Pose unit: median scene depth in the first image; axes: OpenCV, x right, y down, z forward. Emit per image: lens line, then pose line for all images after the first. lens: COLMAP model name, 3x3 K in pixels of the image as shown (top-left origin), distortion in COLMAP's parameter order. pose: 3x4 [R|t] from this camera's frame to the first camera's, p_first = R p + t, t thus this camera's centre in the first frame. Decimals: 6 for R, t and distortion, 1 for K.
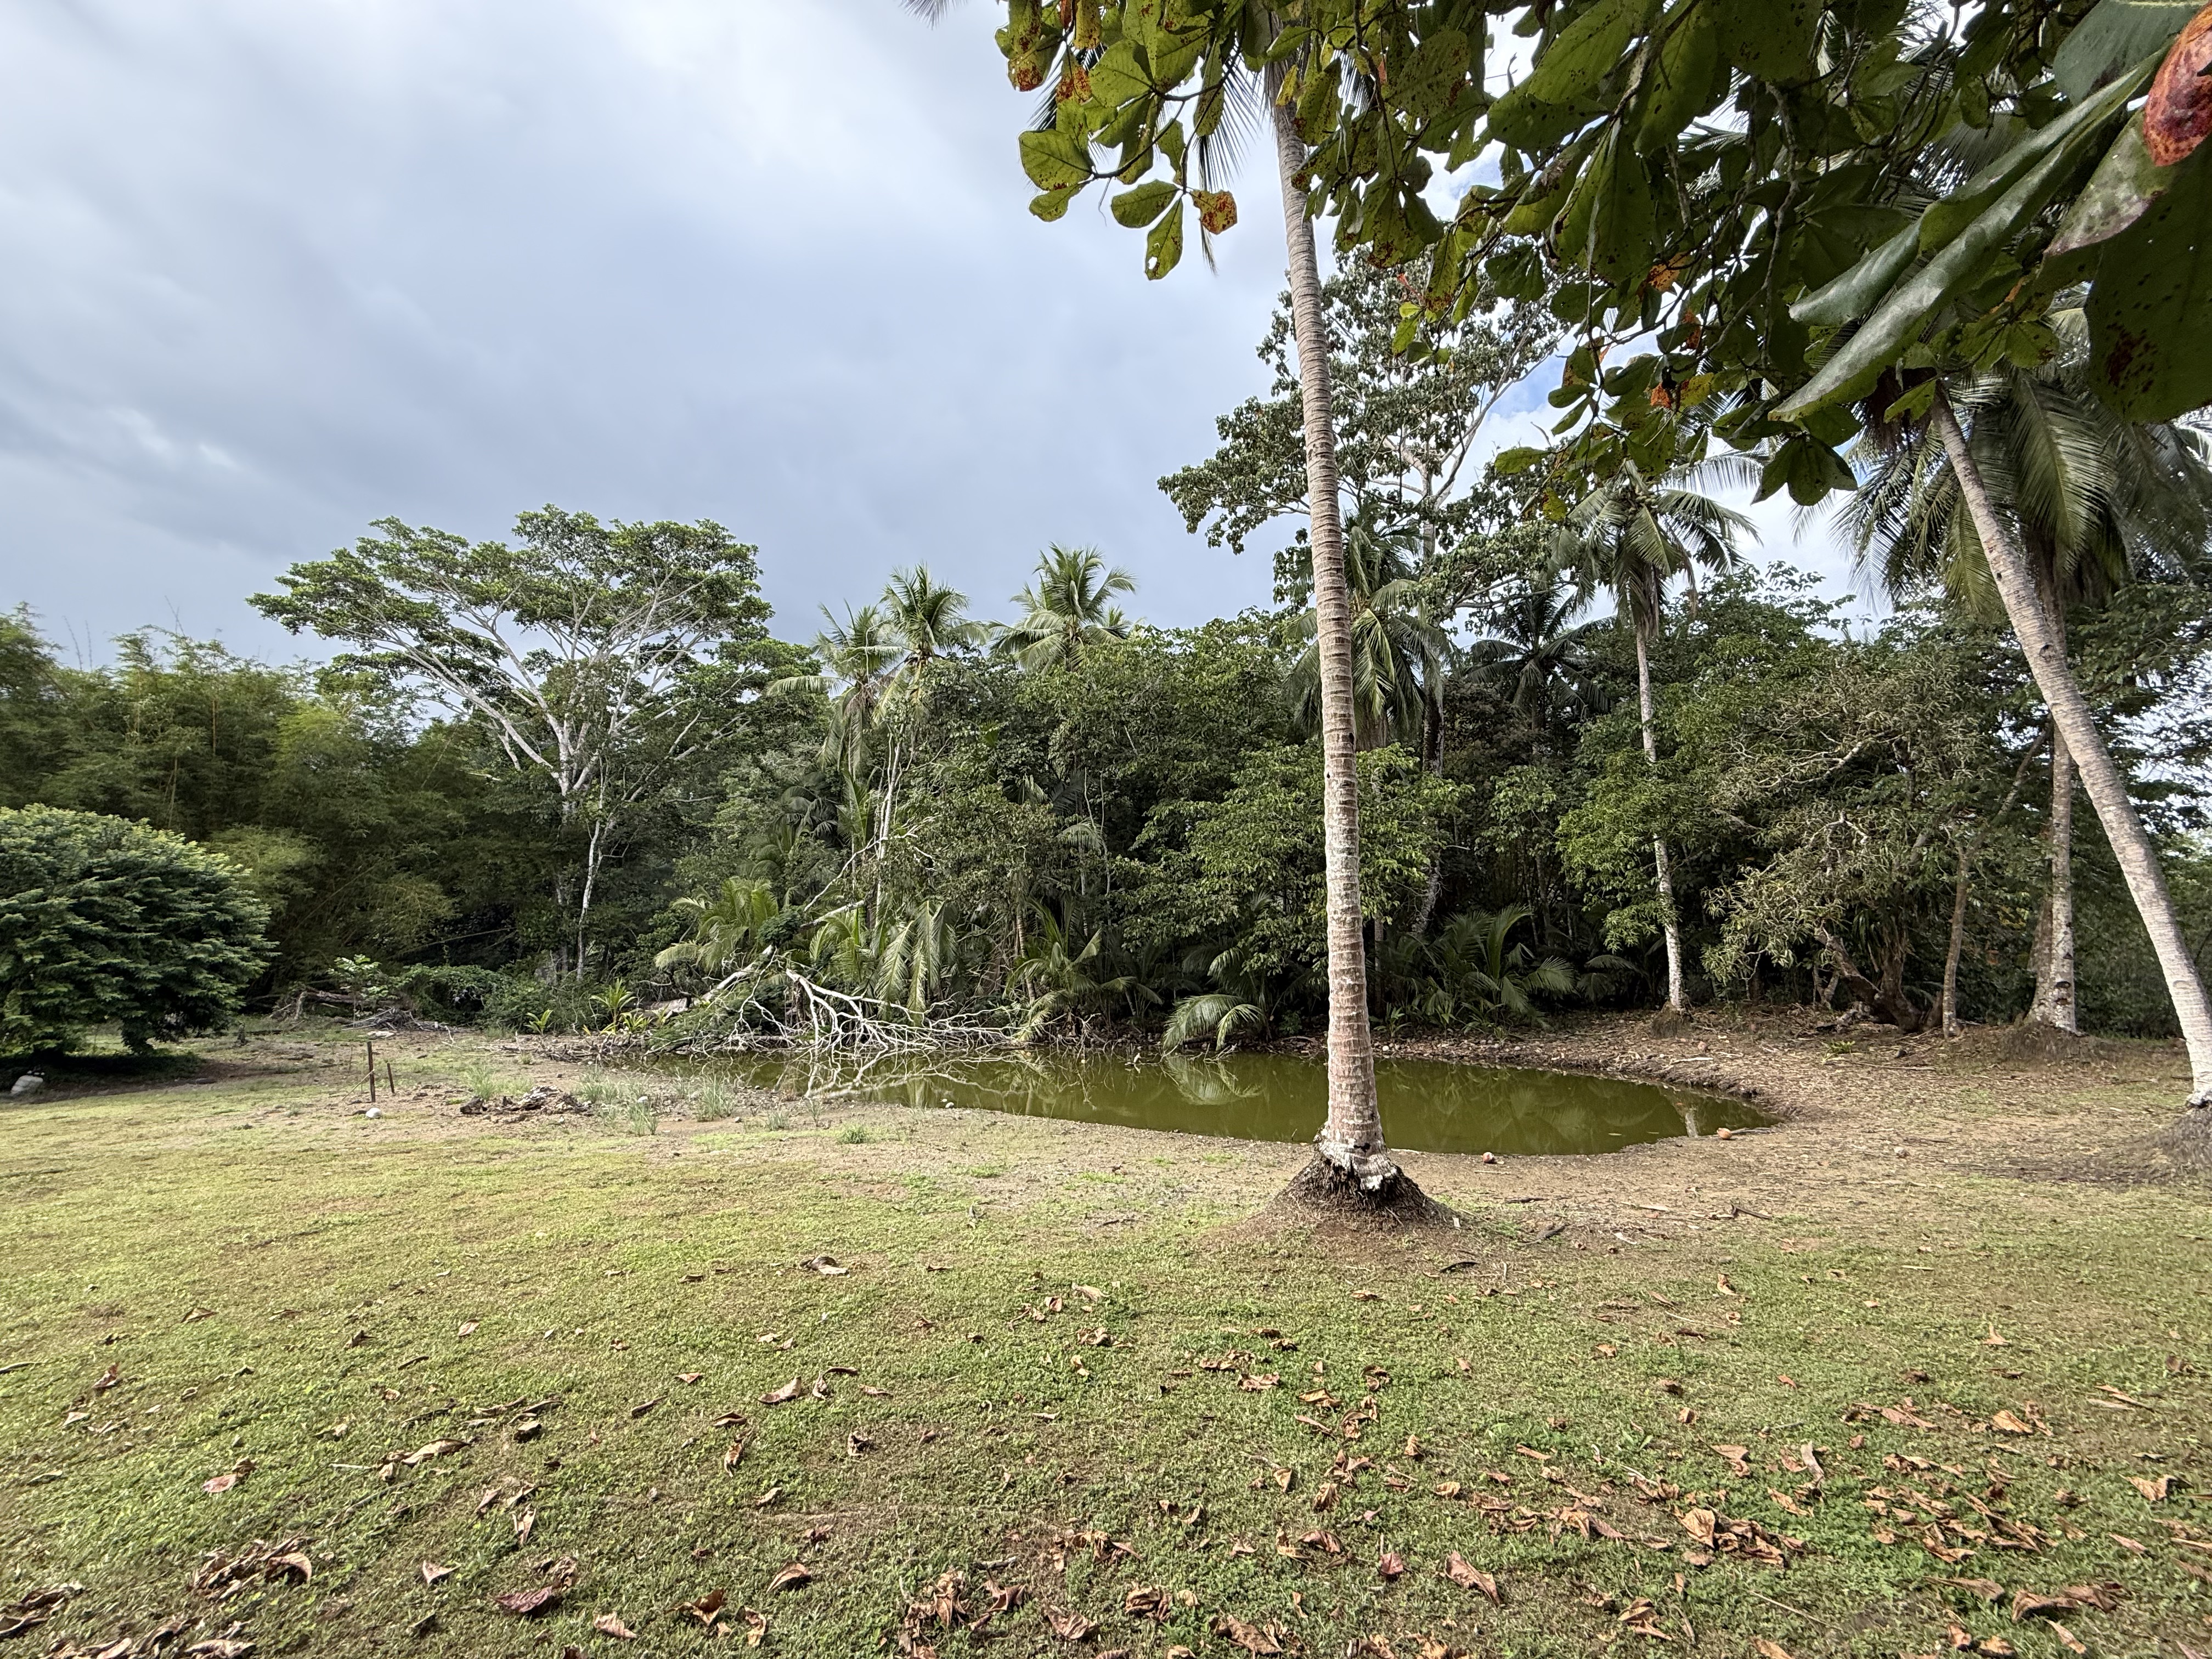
lens RADIAL K [[882.5, 0, 1106.0], [0, 882.5, 829.5], [0, 0, 1]] dist [-0.000030, 0.000078]
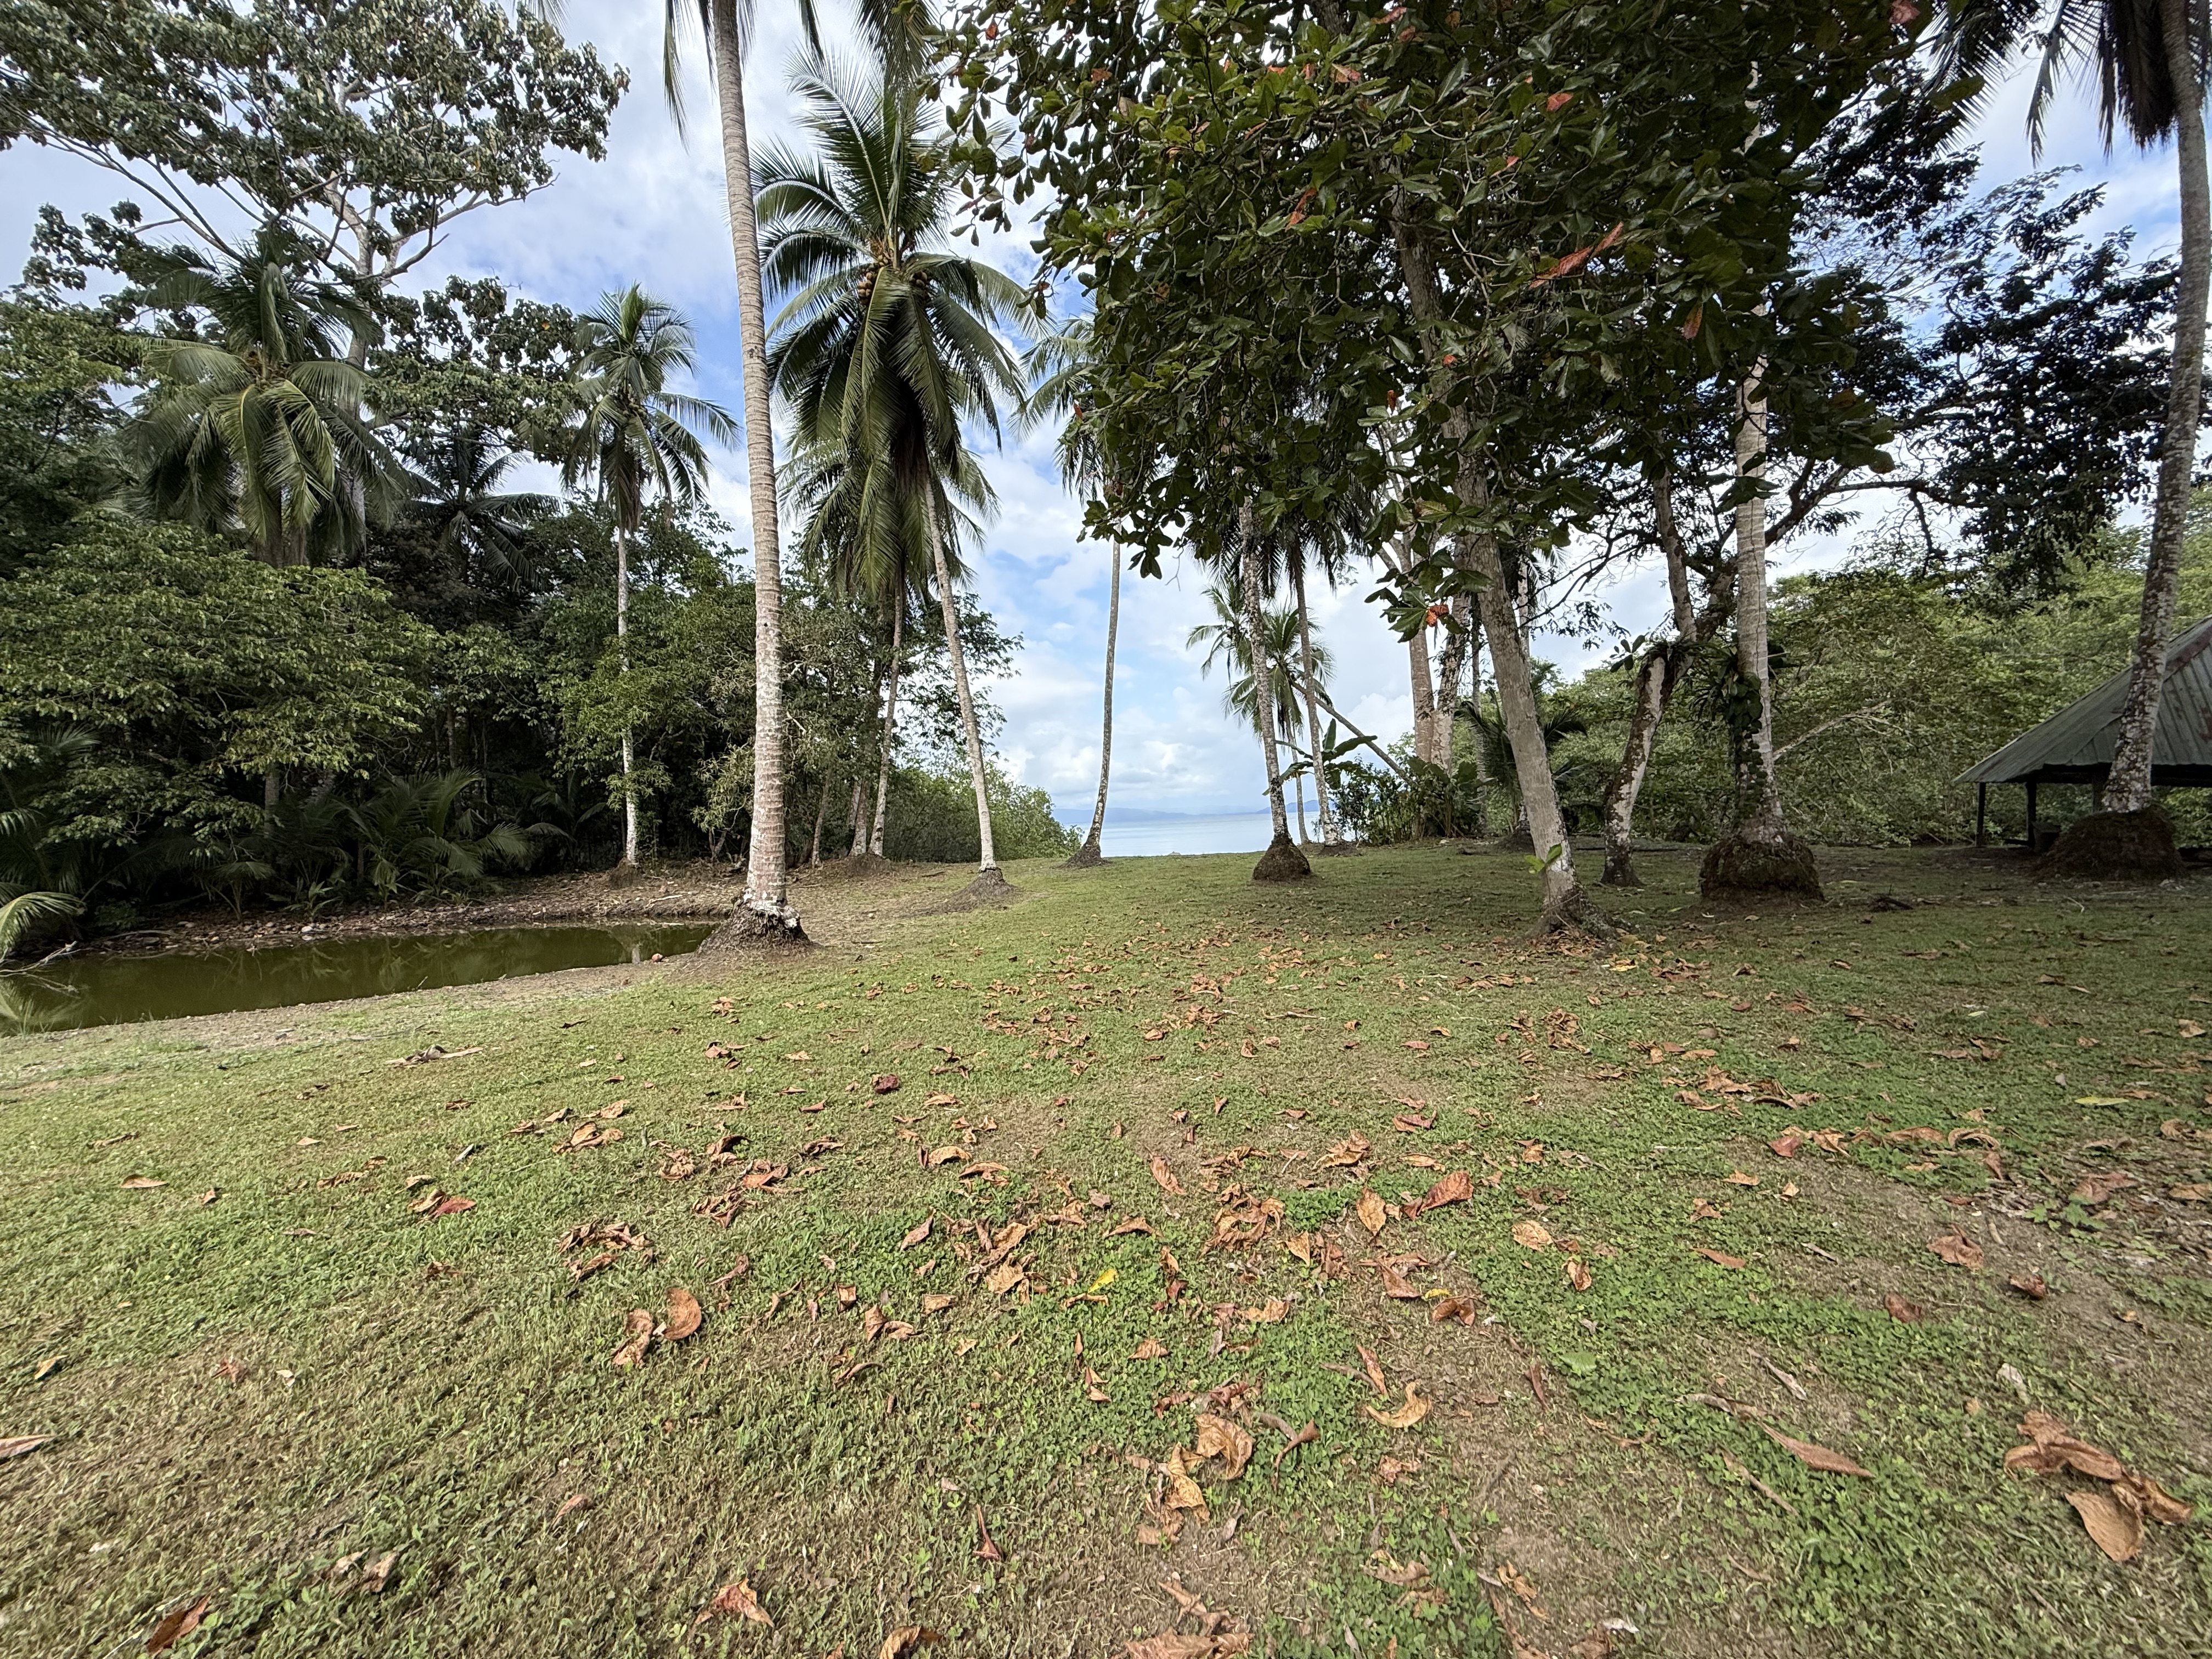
lens RADIAL K [[873.3, 0, 1106.0], [0, 873.3, 829.5], [0, 0, 1]] dist [0.000506, -0.000163]
pose [[0.344044, -0.004540, 0.938942, -0.203079], [-0.110245, 0.992876, 0.045196, 0.032644], [-0.932459, -0.119063, 0.341093, 0.018354]]
